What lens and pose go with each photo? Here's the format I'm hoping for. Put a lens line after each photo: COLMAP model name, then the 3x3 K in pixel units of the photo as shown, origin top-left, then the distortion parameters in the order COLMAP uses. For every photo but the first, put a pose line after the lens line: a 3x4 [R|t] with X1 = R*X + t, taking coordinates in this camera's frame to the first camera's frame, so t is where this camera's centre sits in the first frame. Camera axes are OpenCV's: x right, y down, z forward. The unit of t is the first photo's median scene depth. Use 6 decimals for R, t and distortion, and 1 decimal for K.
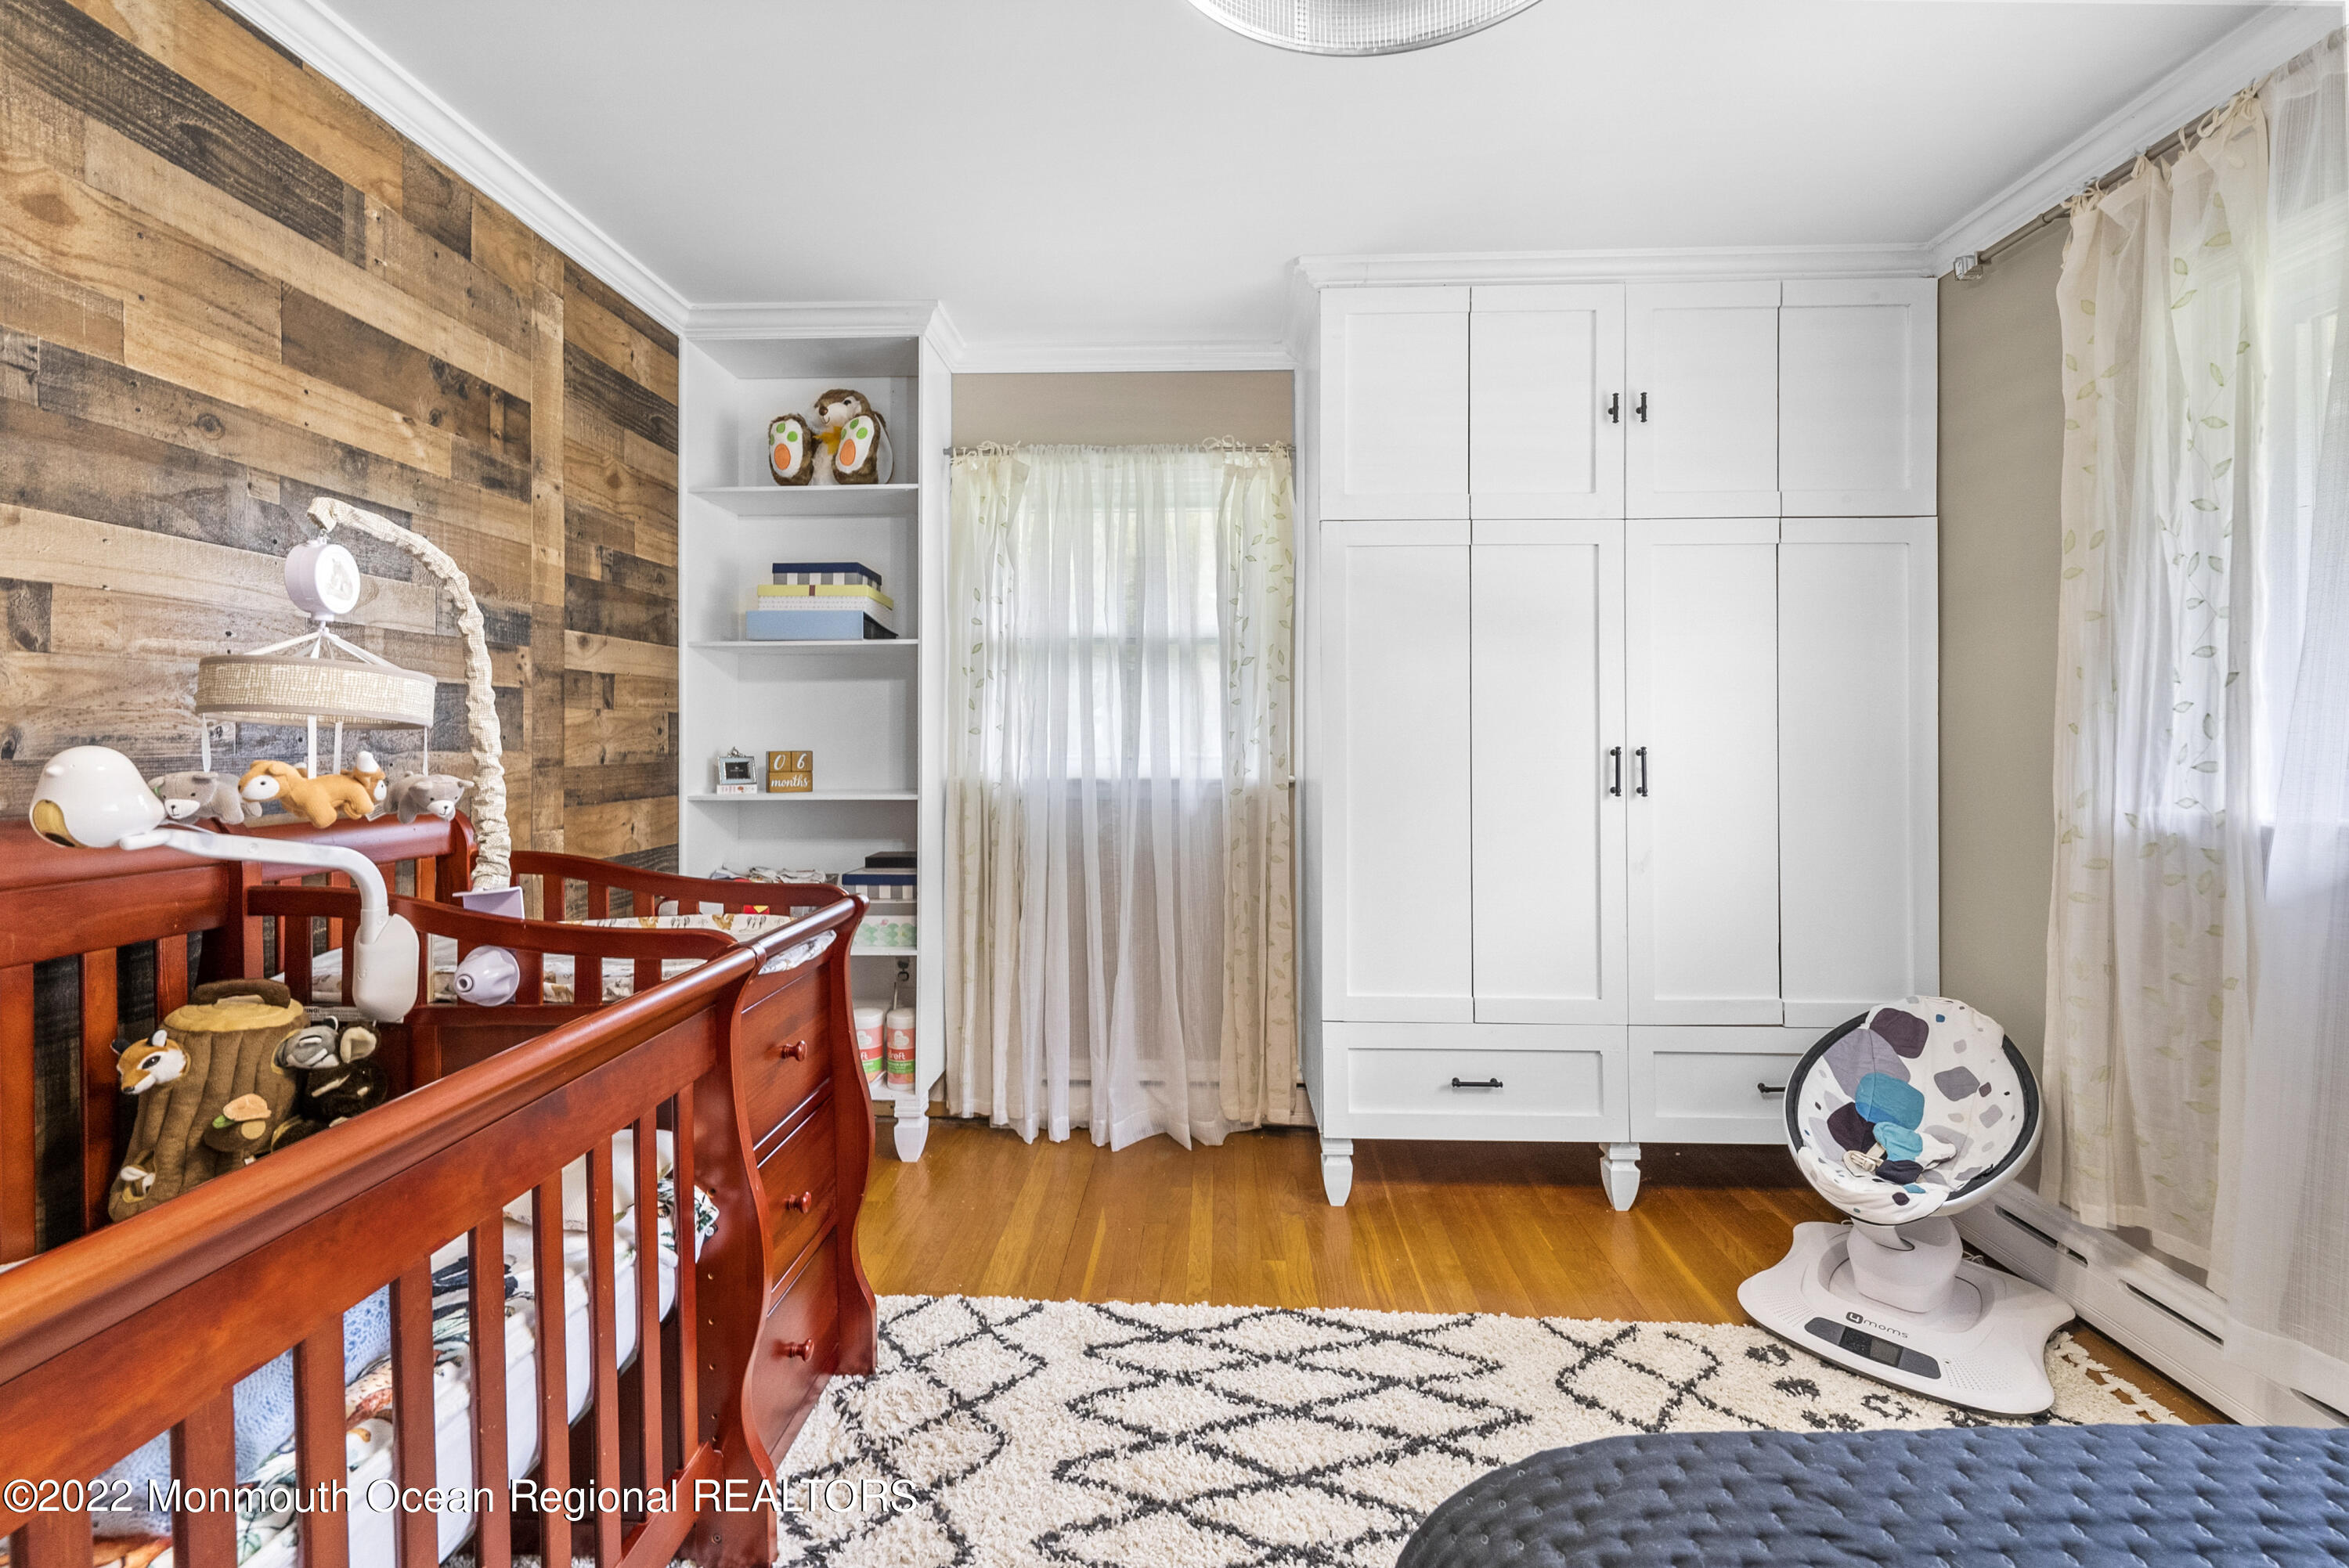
lens RADIAL K [[962.8, 0, 1197.2], [0, 962.8, 735.6], [0, 0, 1]] dist [-0.001649, -0.000399]
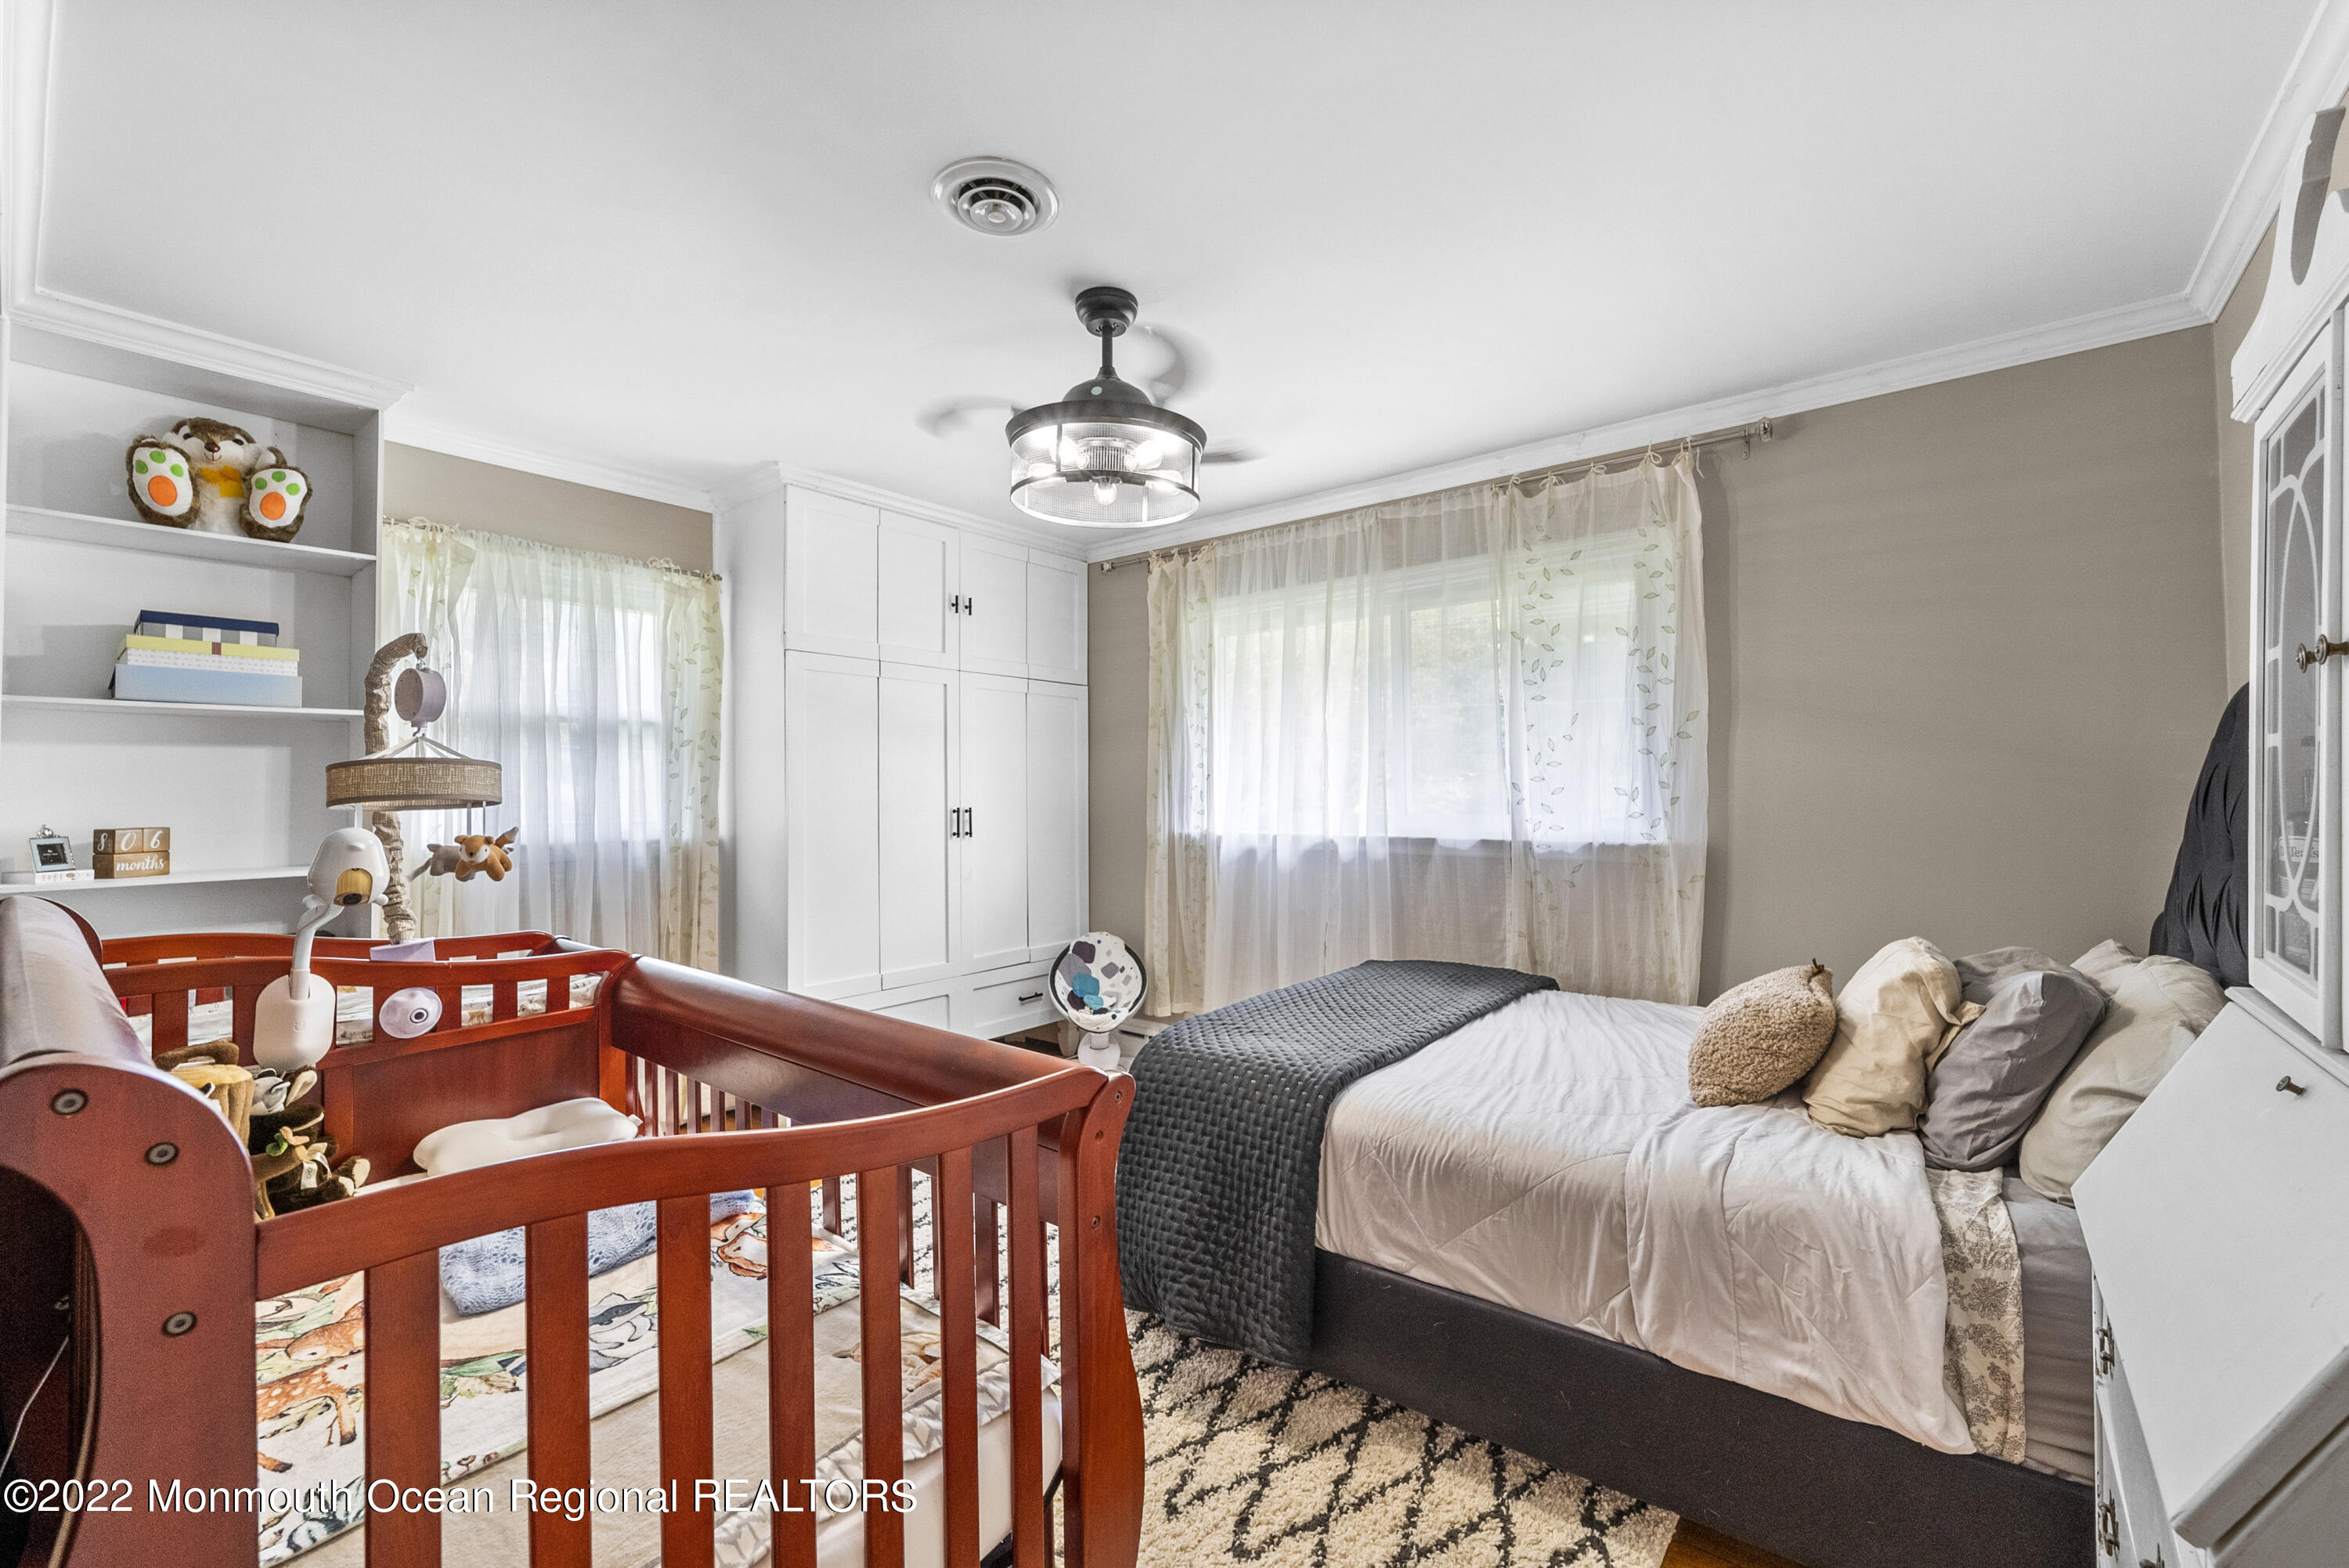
lens RADIAL K [[962.8, 0, 1182.2], [0, 962.8, 775.6], [0, 0, 1]] dist [-0.001649, -0.000399]
pose [[0.594853, 0.010188, 0.803770, -0.666151], [0.004157, 0.999867, -0.015749, -0.015858], [-0.803824, 0.012709, 0.594731, -0.298331]]
